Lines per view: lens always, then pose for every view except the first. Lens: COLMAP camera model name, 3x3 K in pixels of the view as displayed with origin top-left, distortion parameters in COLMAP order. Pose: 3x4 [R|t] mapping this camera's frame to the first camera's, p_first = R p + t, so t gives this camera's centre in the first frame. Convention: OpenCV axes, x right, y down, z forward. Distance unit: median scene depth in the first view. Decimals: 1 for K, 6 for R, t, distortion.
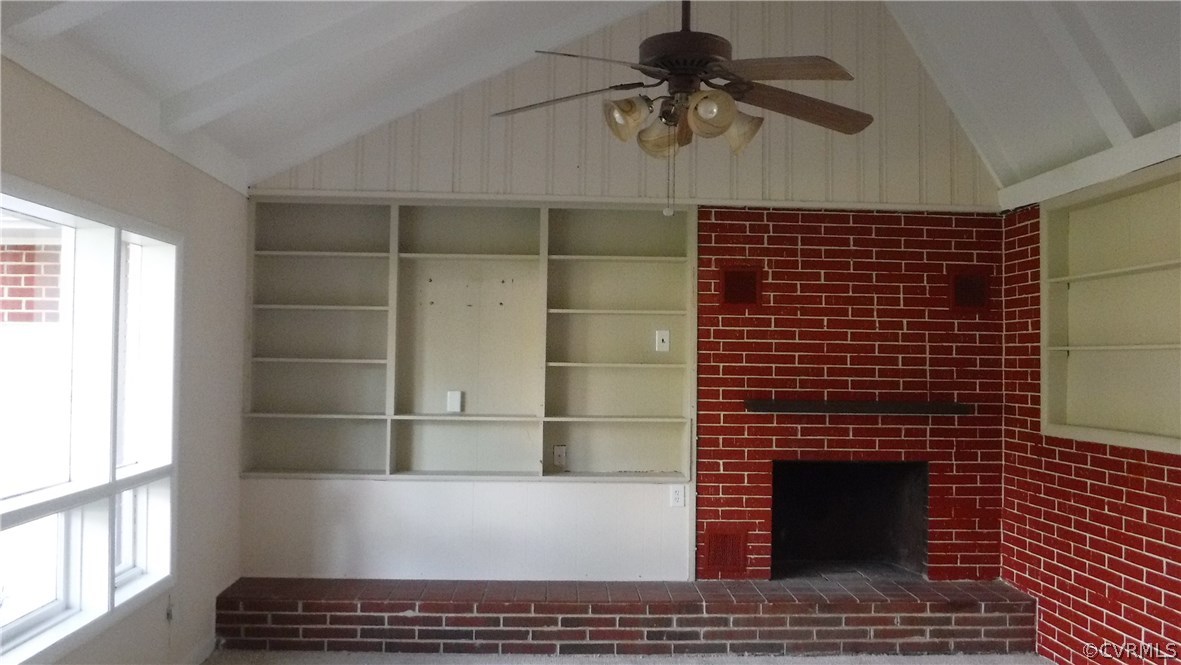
lens RADIAL K [[994.0, 0, 590.5], [0, 994.0, 332.5], [0, 0, 1]] dist [-0.073789, -0.005002]
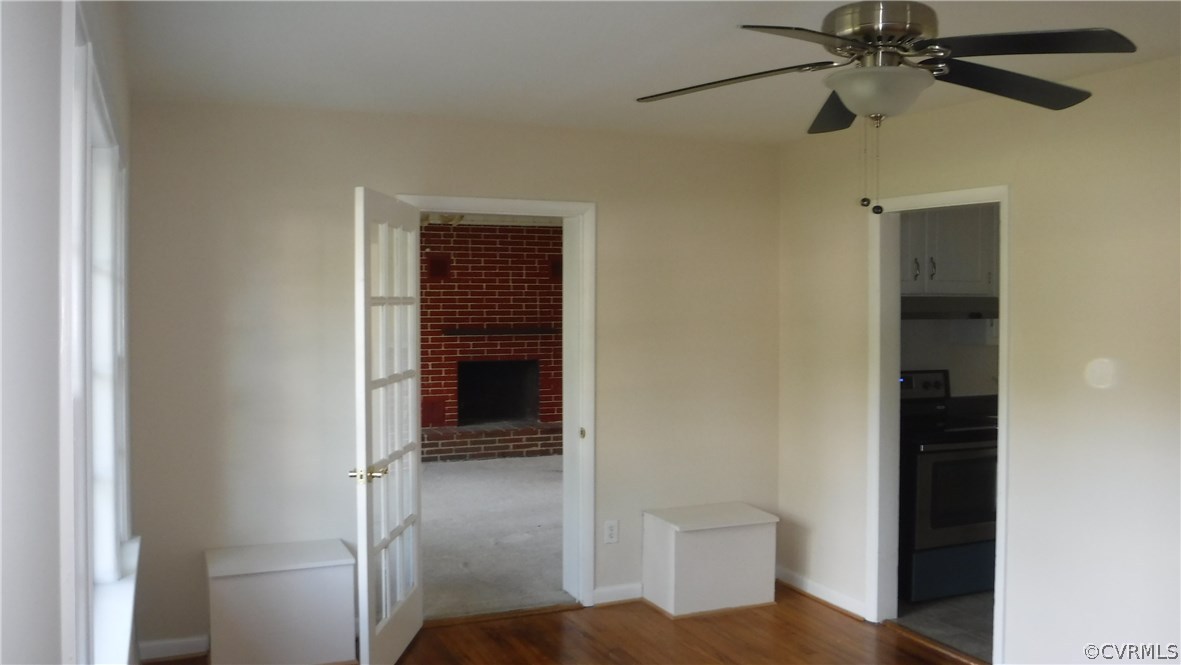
lens RADIAL K [[994.0, 0, 590.5], [0, 994.0, 332.5], [0, 0, 1]] dist [-0.073789, -0.005002]
pose [[0.937520, -0.026949, 0.346887, -0.225328], [0.006746, 0.998216, 0.059318, -0.033452], [-0.347866, -0.053272, 0.936029, -0.820323]]
